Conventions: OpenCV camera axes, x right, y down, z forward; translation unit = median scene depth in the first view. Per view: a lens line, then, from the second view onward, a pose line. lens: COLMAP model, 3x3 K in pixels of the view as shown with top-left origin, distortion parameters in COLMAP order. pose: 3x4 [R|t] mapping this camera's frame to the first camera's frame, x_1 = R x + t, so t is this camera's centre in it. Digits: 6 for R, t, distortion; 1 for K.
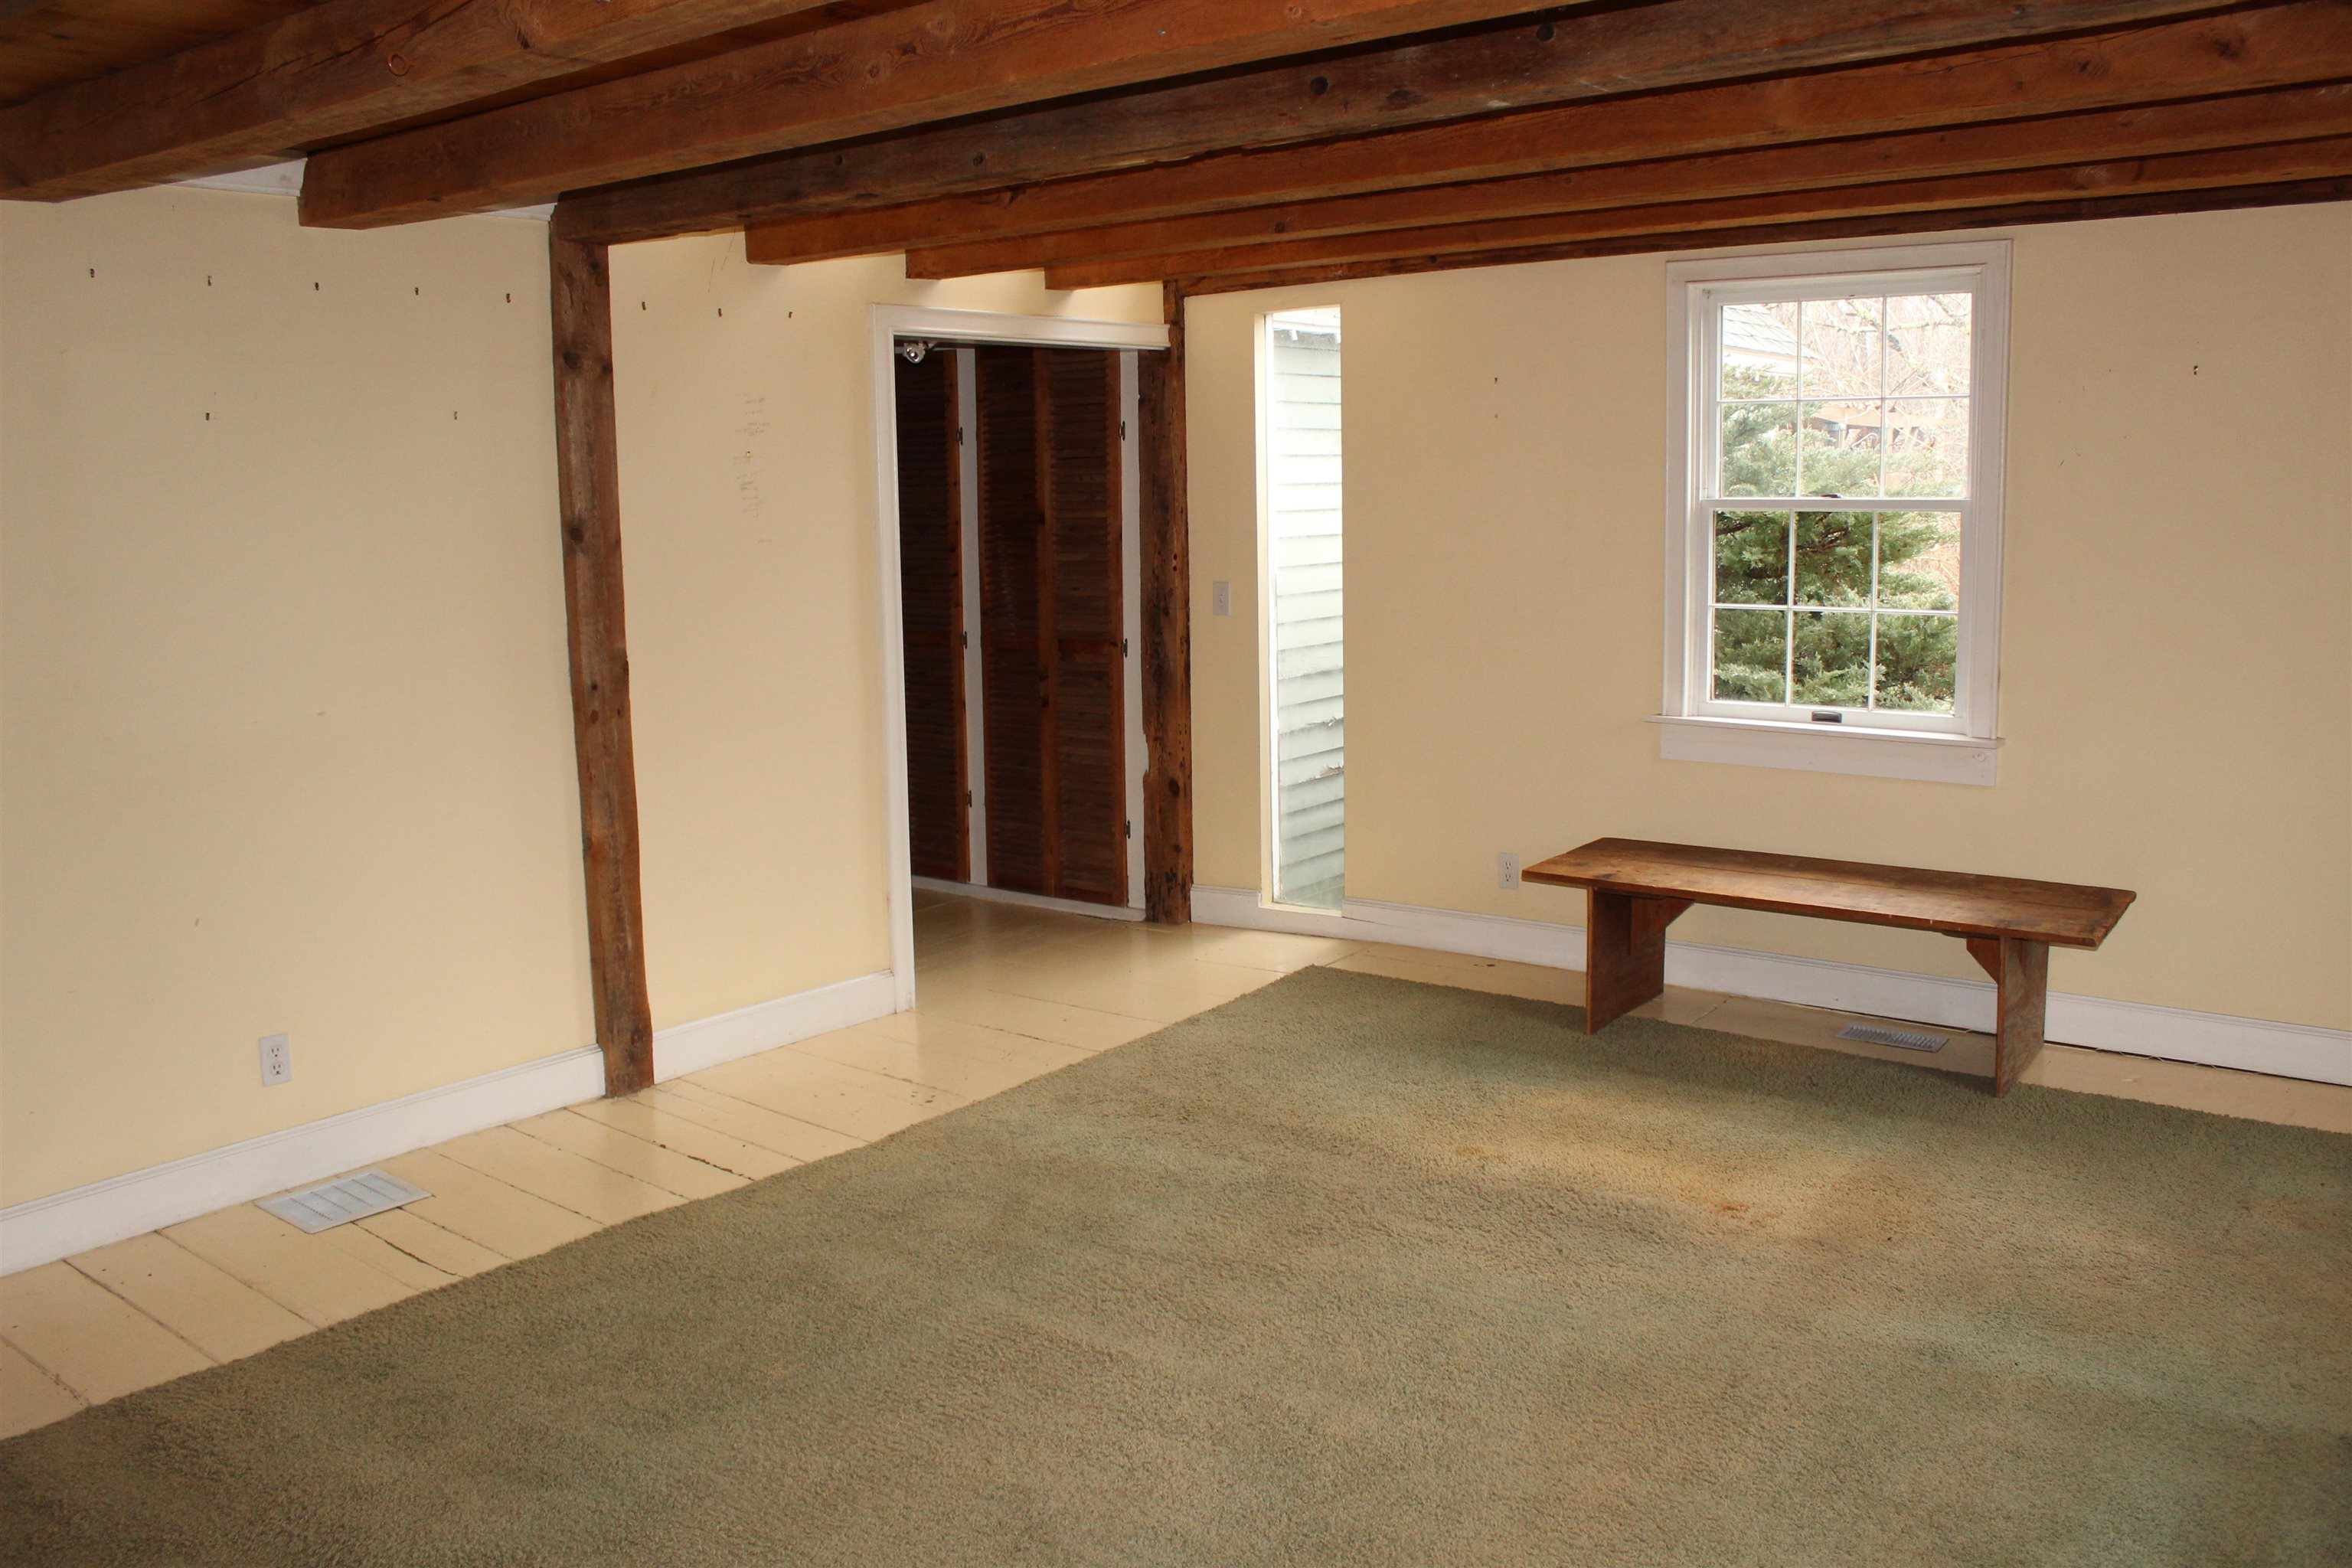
lens RADIAL K [[1963.9, 0, 1191.8], [0, 1963.9, 792.0], [0, 0, 1]] dist [-0.141122, 0.075485]
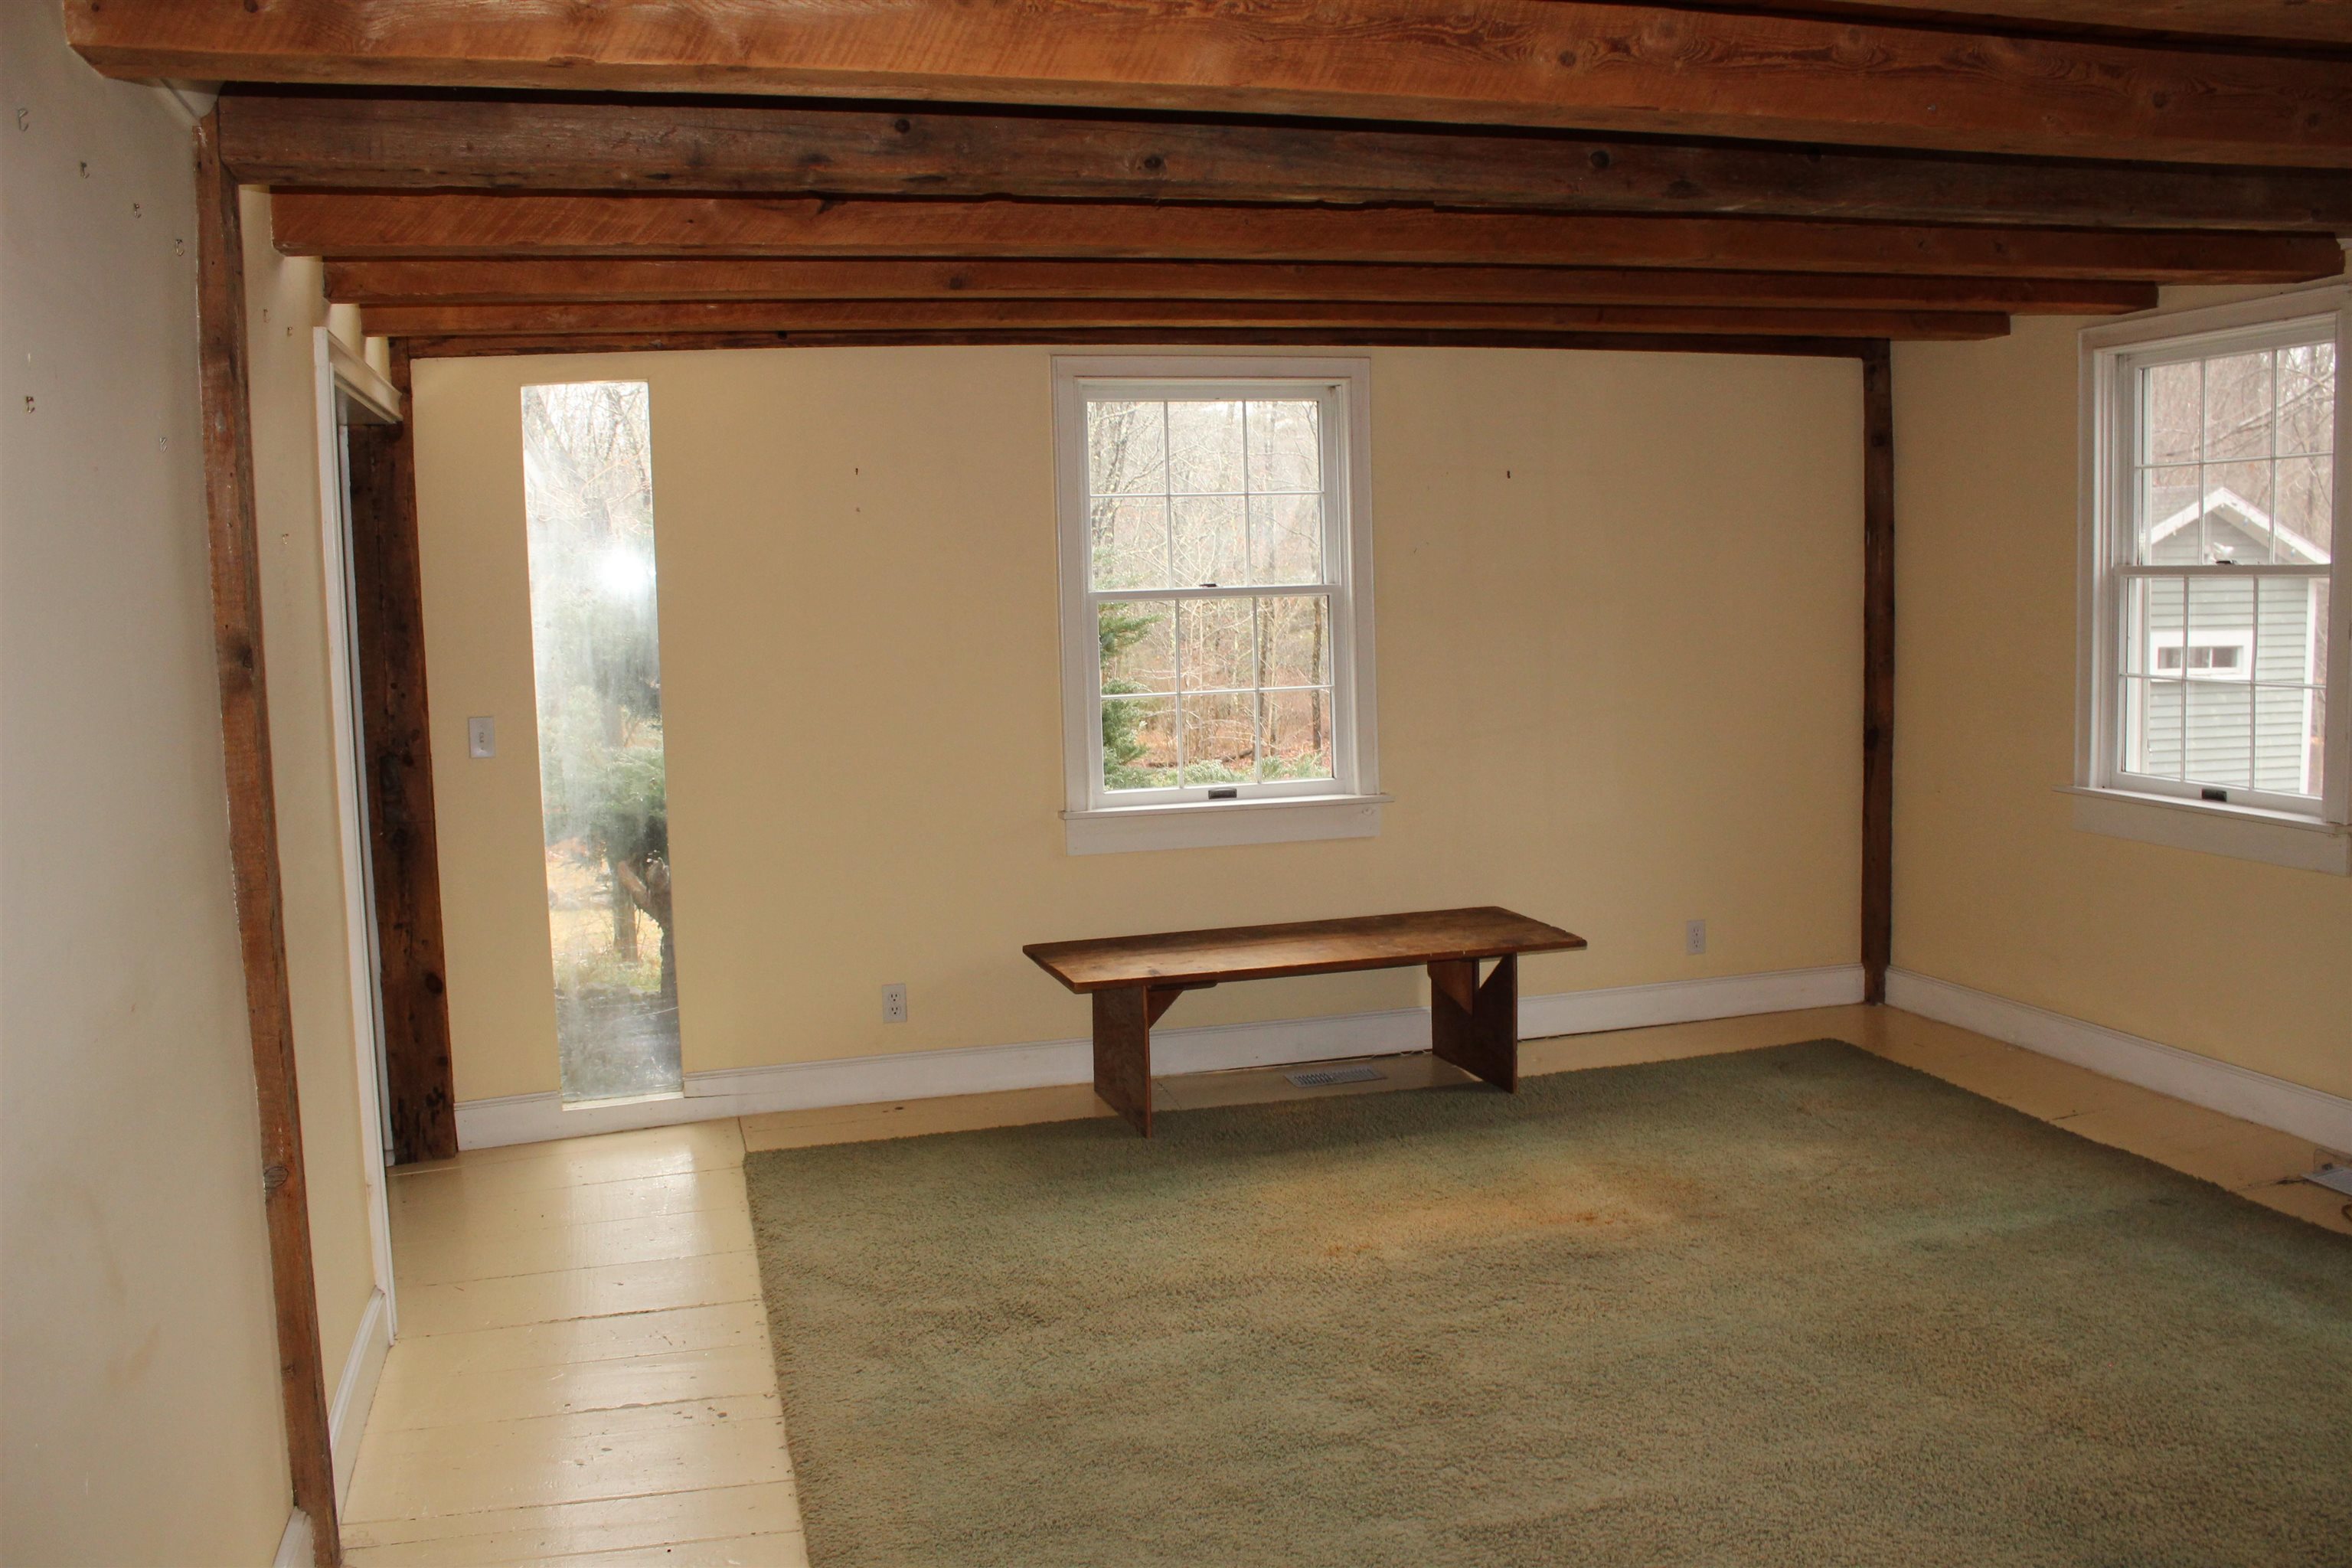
lens RADIAL K [[1963.9, 0, 1186.9], [0, 1963.9, 792.5], [0, 0, 1]] dist [-0.141122, 0.075485]
pose [[0.589840, -0.088971, 0.802604, -0.630792], [0.143530, 0.989637, 0.004223, -0.054243], [-0.794662, 0.112707, 0.596498, 0.433369]]
